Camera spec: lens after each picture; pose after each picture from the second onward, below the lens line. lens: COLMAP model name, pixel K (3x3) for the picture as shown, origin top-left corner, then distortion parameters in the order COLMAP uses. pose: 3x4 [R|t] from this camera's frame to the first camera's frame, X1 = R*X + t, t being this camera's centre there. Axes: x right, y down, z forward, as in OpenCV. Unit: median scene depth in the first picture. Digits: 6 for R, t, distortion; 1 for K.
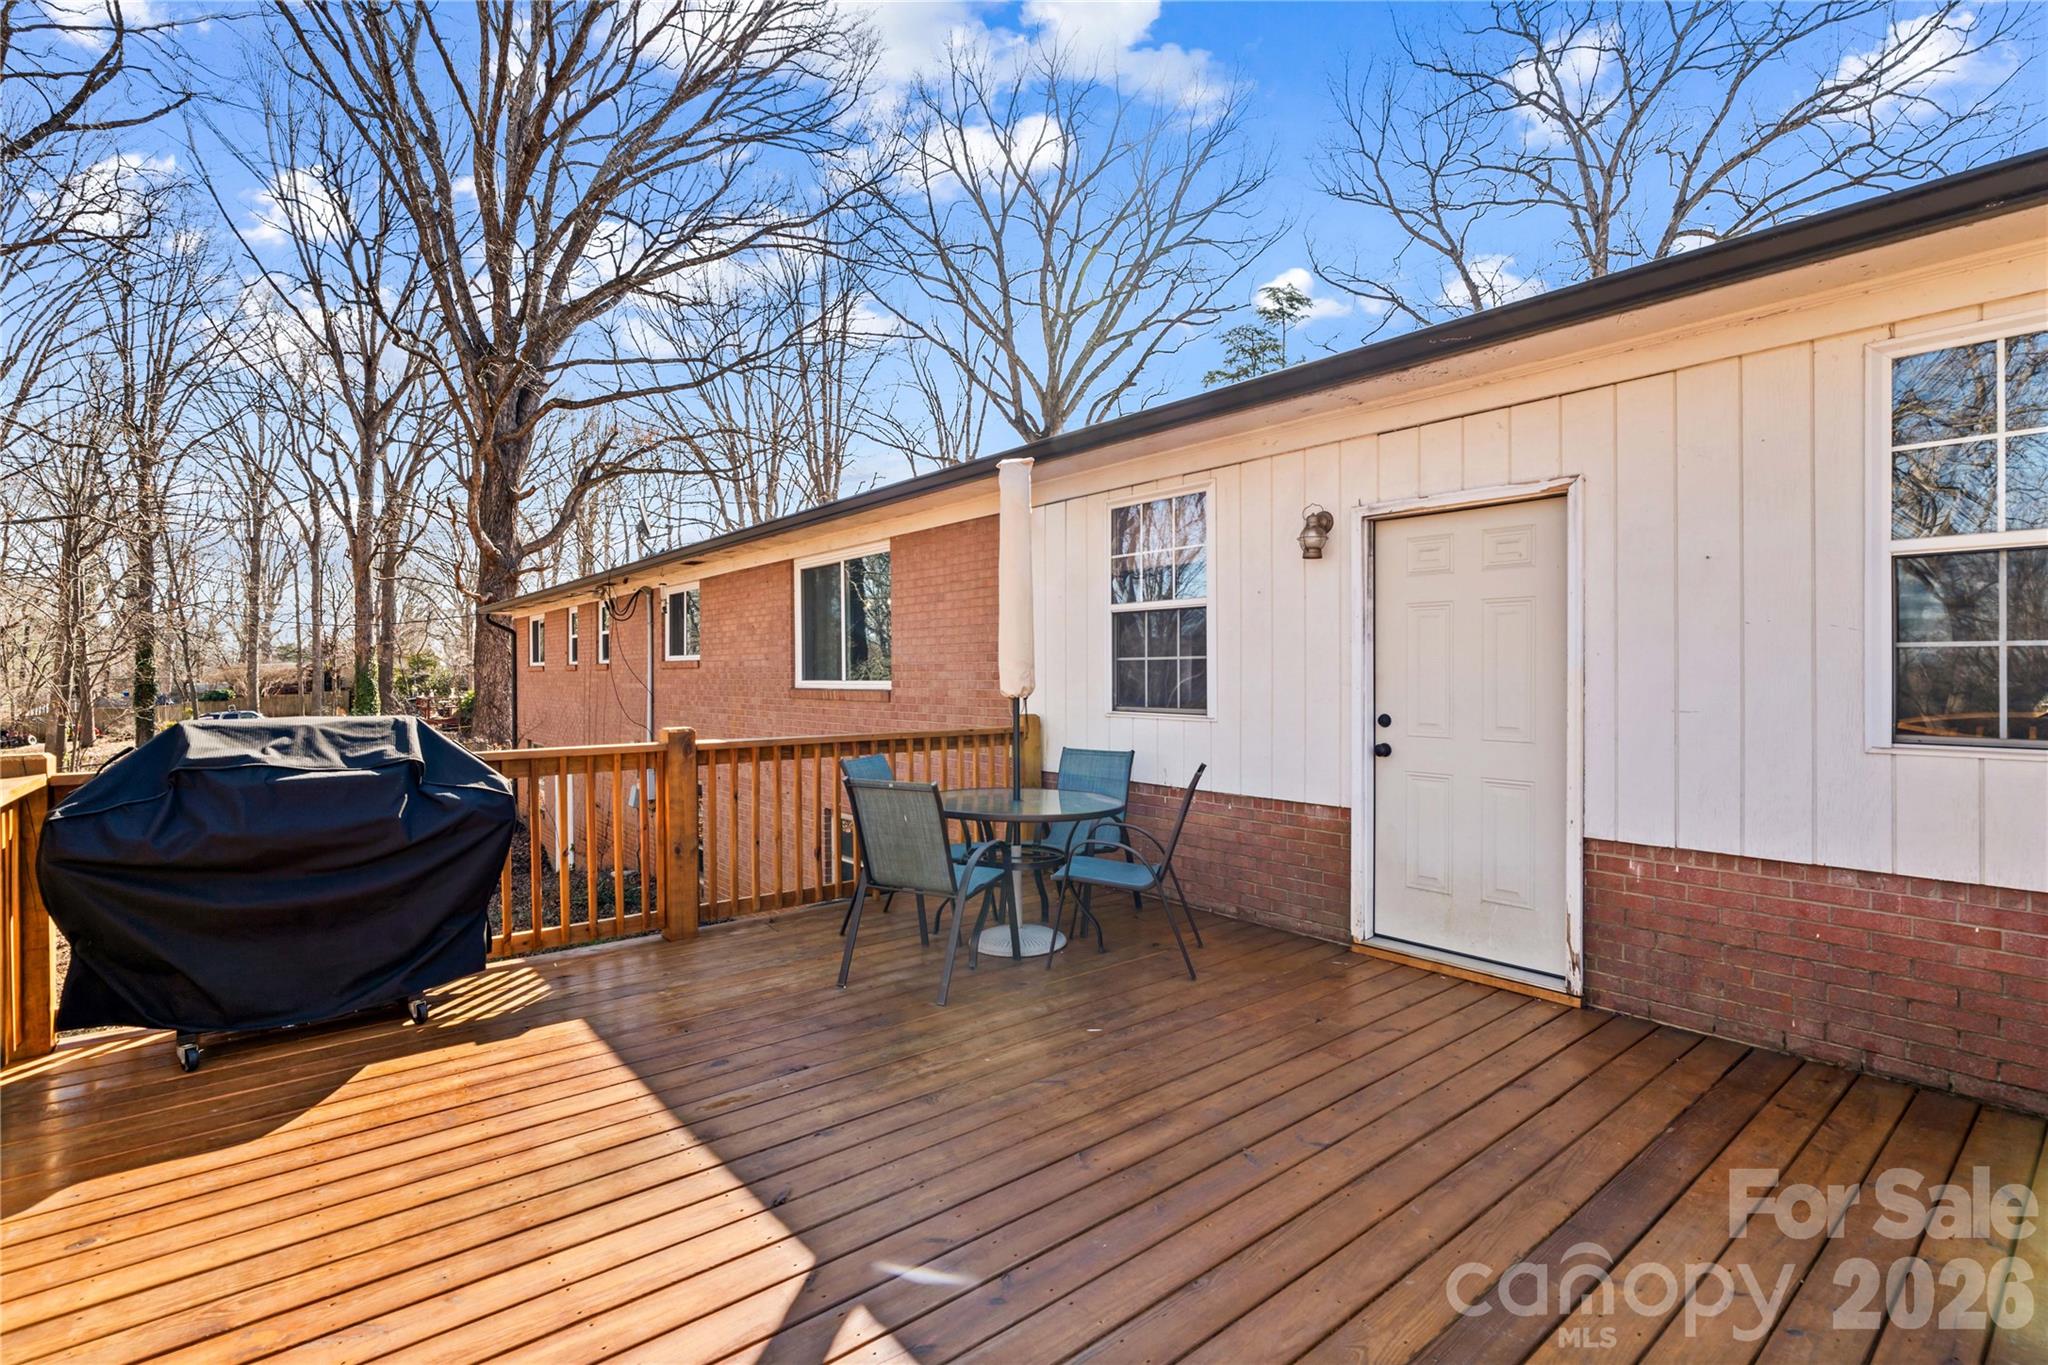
lens RADIAL K [[933.4, 0, 1027.8], [0, 933.4, 681.9], [0, 0, 1]] dist [0.001988, 0.000411]
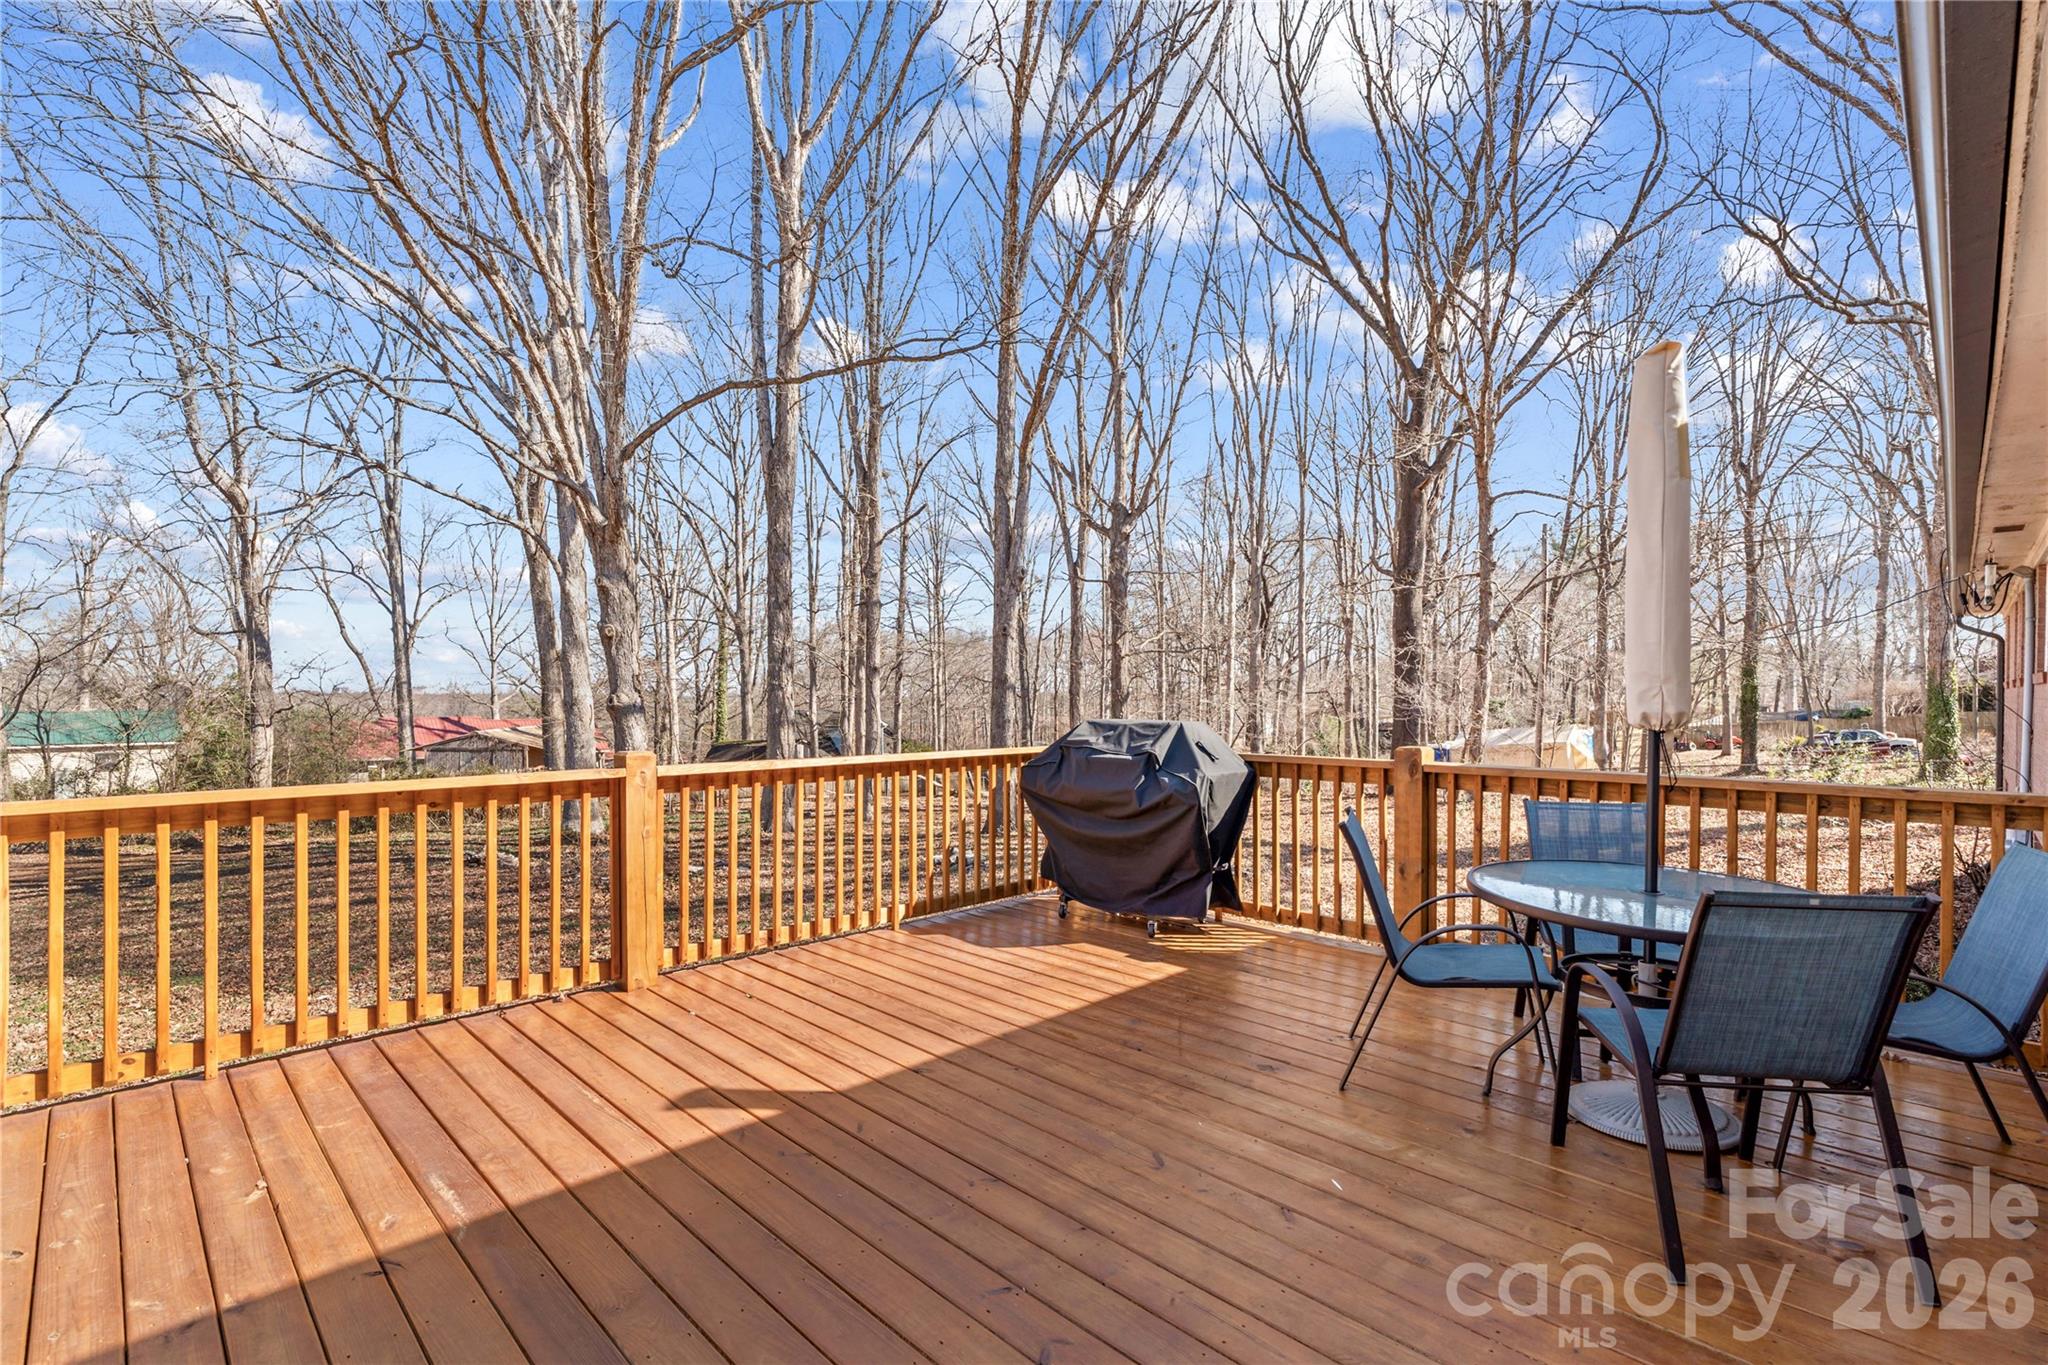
lens RADIAL K [[933.4, 0, 1029.2], [0, 933.4, 692.7], [0, 0, 1]] dist [0.001988, 0.000411]
pose [[0.096471, -0.002476, -0.995333, 0.809433], [-0.005697, 0.999979, -0.003040, -0.001980], [0.995320, 0.005964, 0.096455, 0.733224]]
